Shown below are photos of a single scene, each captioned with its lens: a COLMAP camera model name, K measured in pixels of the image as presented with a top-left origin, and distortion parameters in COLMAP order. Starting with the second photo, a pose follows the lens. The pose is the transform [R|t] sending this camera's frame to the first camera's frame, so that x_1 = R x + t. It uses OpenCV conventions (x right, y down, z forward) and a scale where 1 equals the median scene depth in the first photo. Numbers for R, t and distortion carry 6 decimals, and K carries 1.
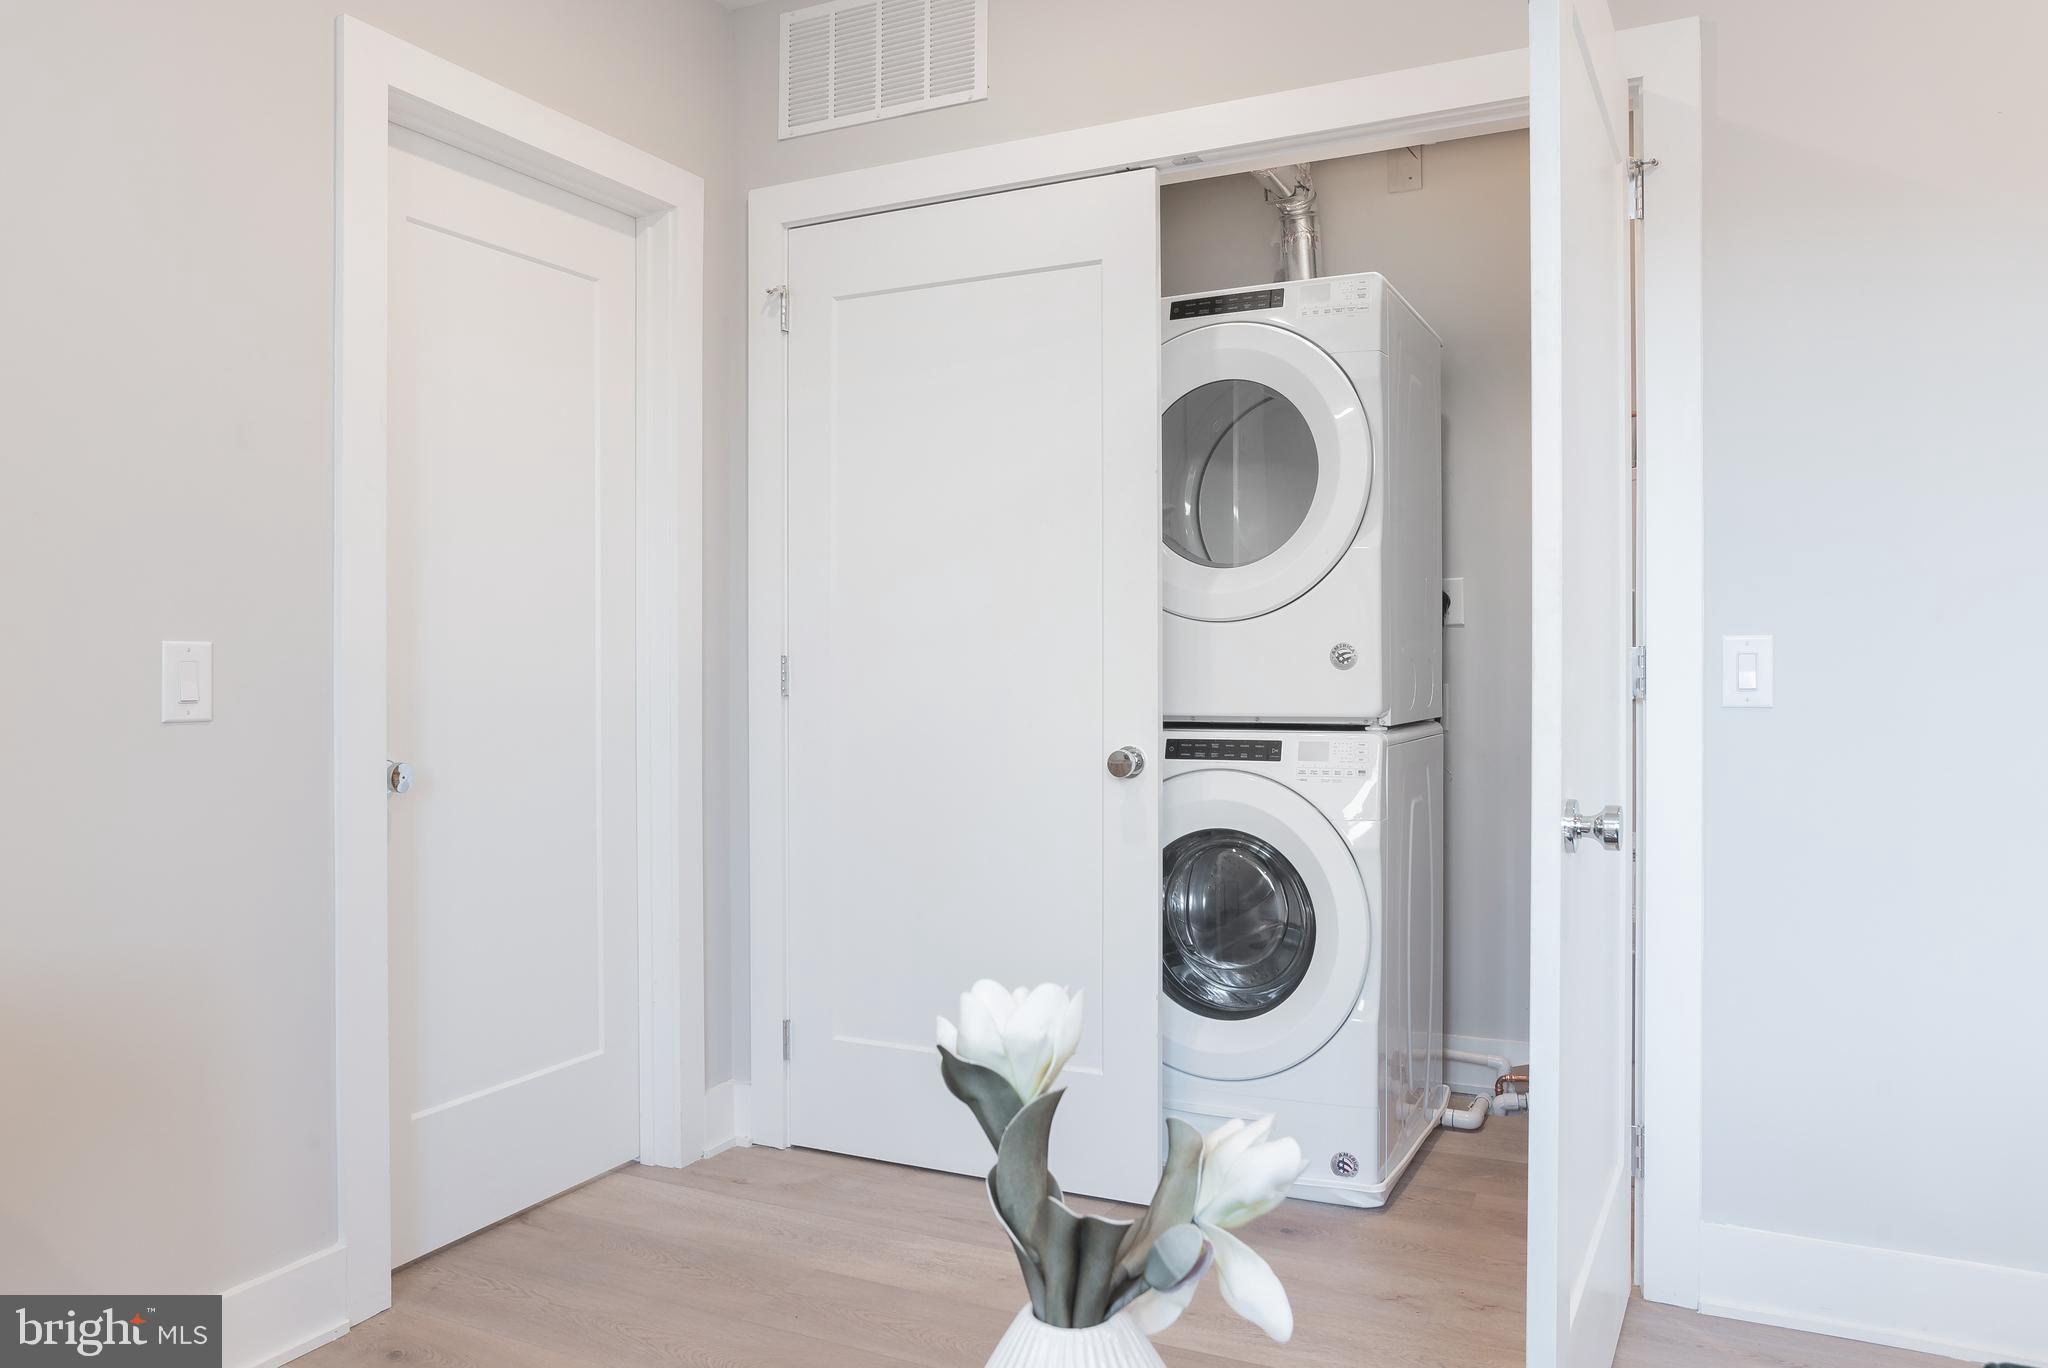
lens RADIAL K [[1439.0, 0, 1024.0], [0, 1439.0, 684.0], [0, 0, 1]] dist [-0.032725, 0.000012]
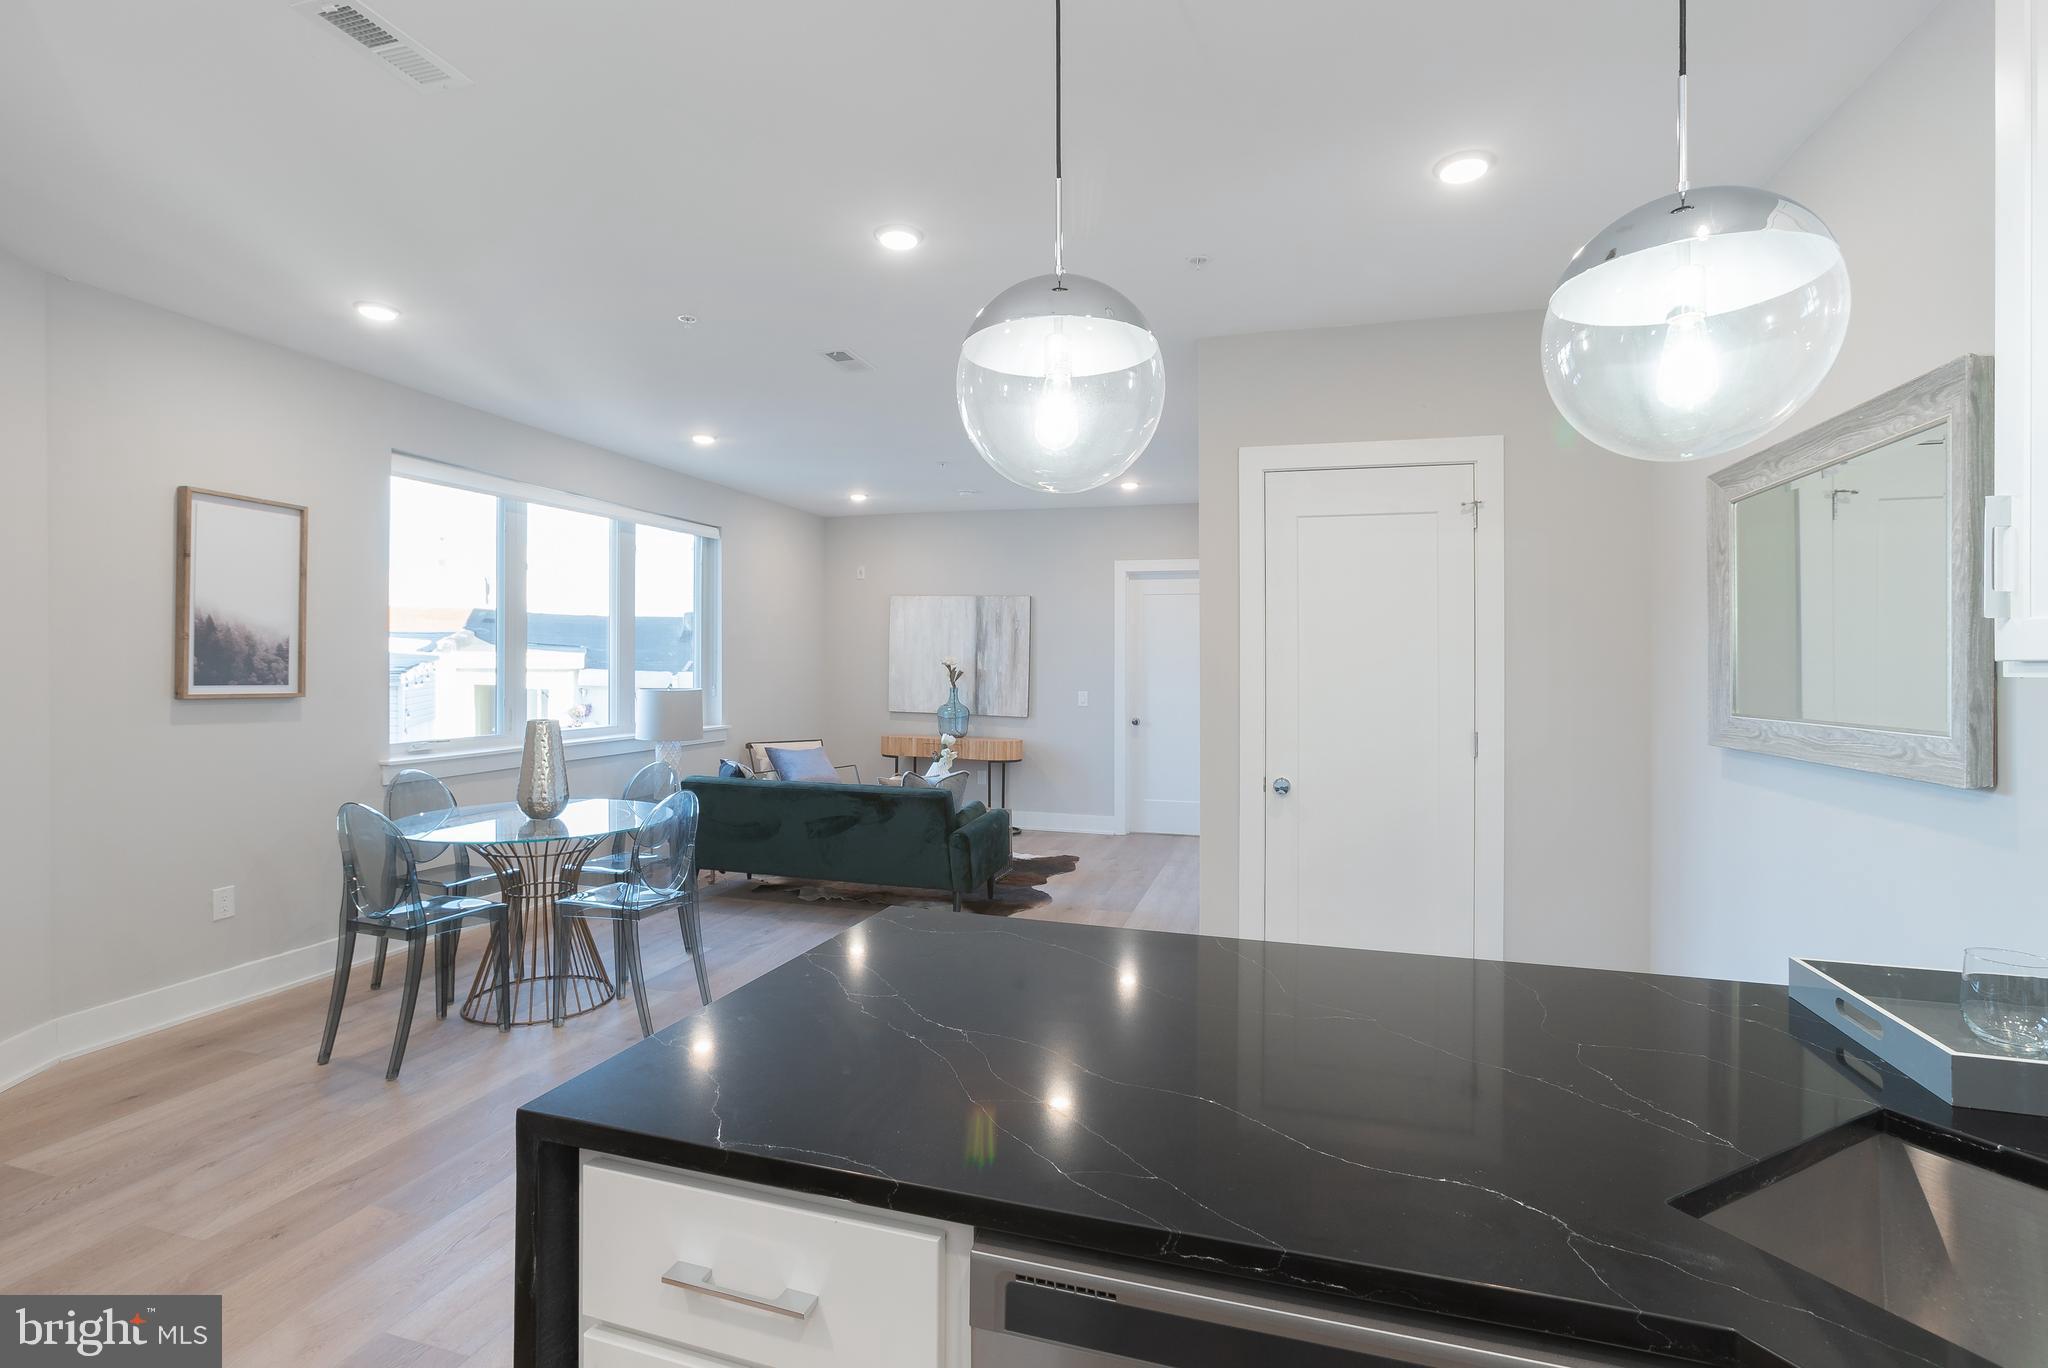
lens RADIAL K [[942.5, 0, 1022.8], [0, 942.5, 661.5], [0, 0, 1]] dist [-0.029355, 0.013394]
pose [[0.190726, 0.003585, -0.981637, 2.031993], [-0.019063, 0.999818, -0.000053, -0.099684], [0.981458, 0.018723, 0.190760, 0.076722]]
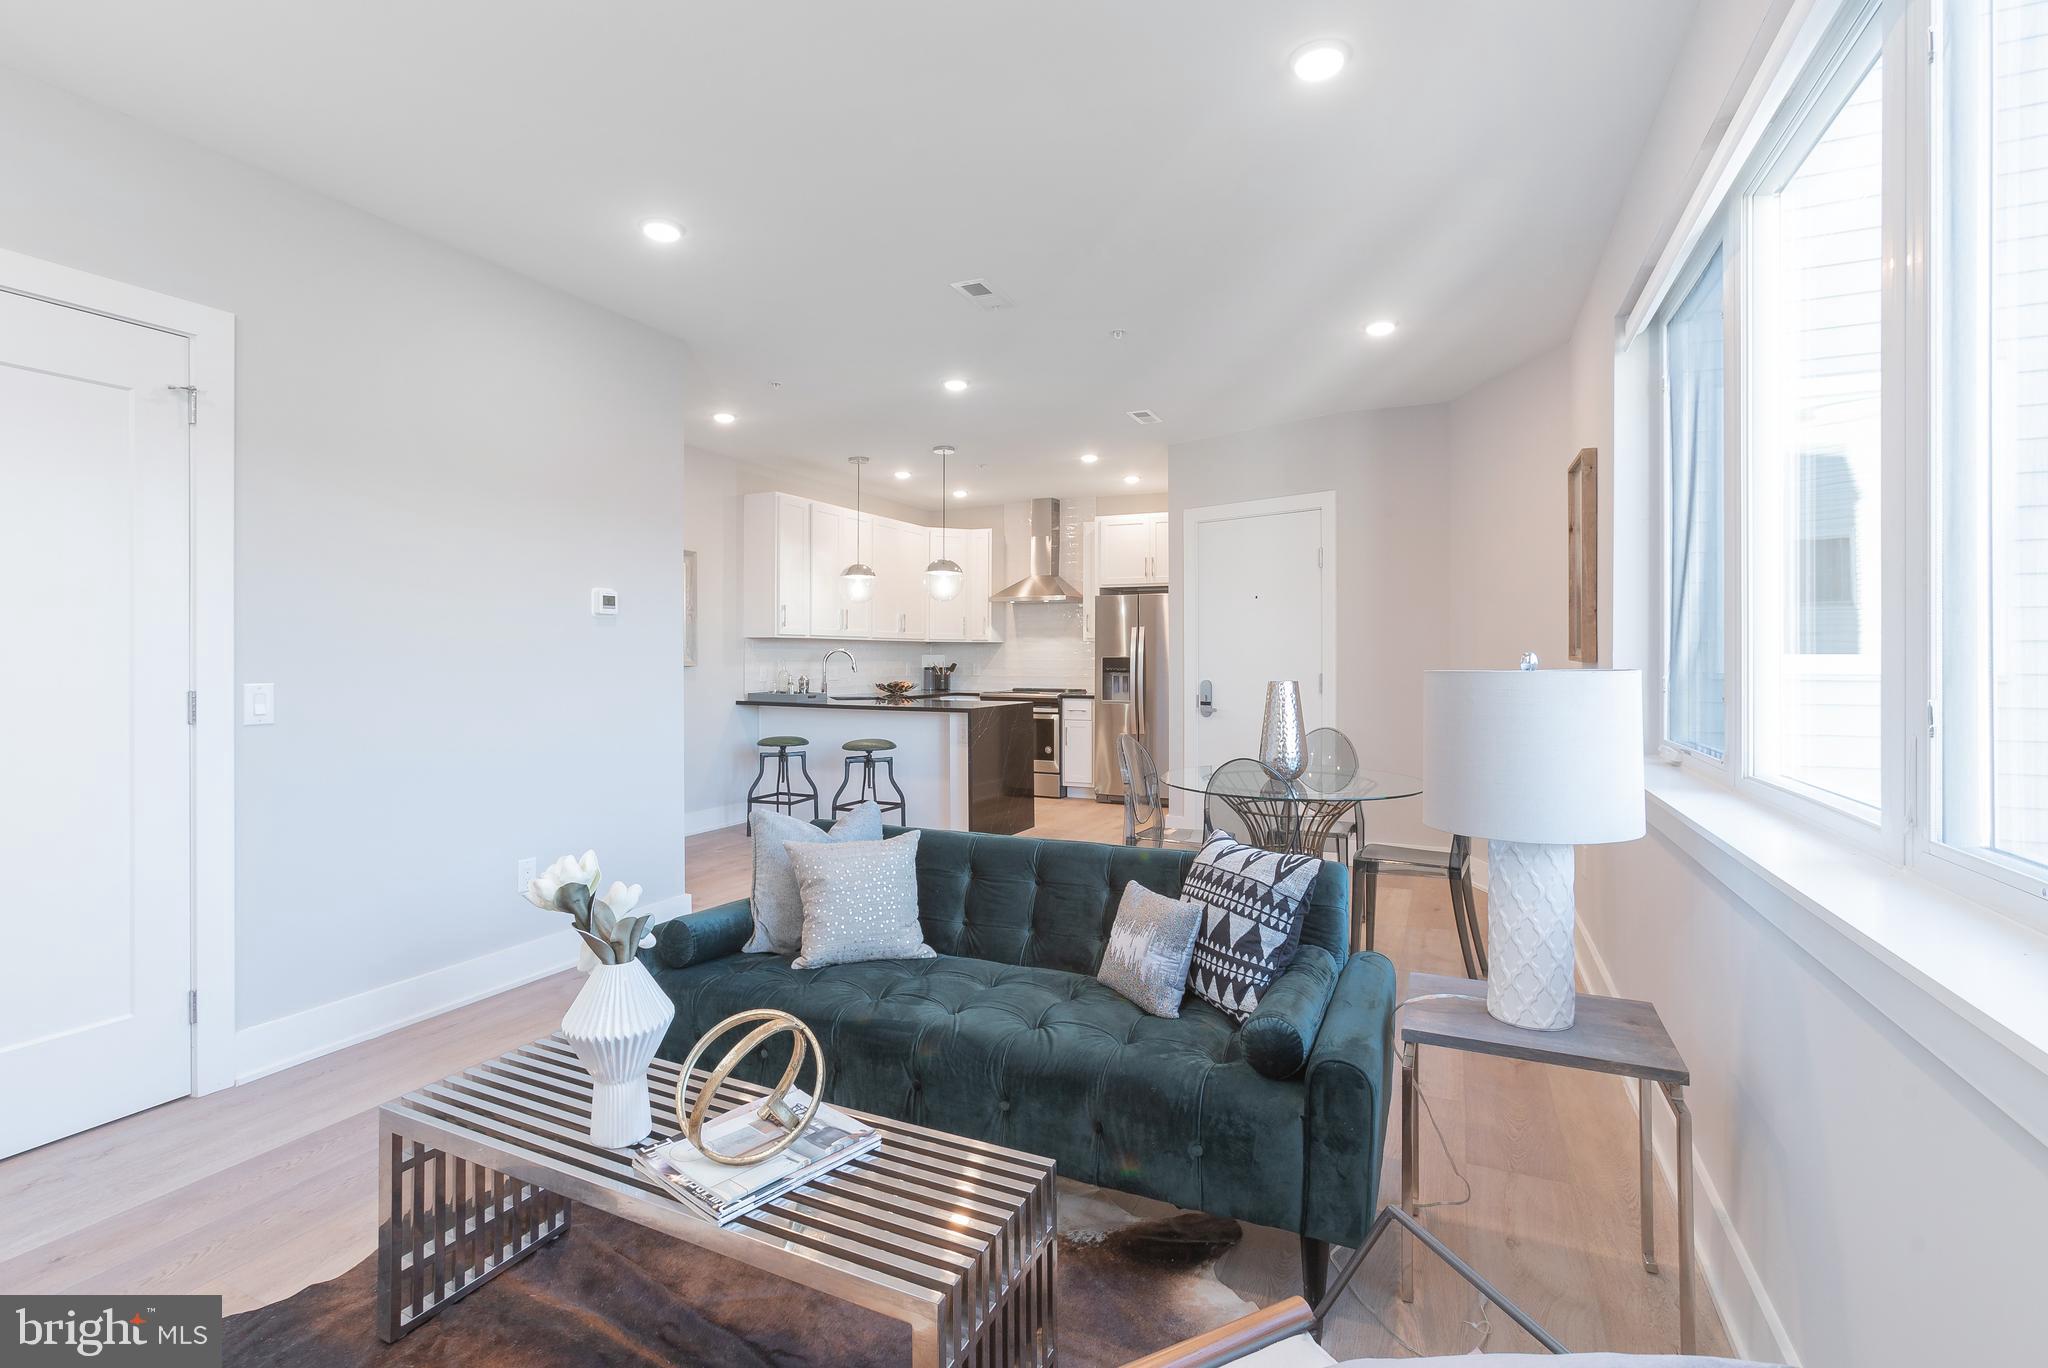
lens RADIAL K [[928.4, 0, 1024.4], [0, 928.4, 725.2], [0, 0, 1]] dist [-0.048444, 0.024872]
pose [[-0.034389, -0.070352, 0.996929, -0.491572], [0.004674, 0.997497, 0.070553, -0.044585], [-0.999398, 0.007086, -0.033975, 0.083233]]
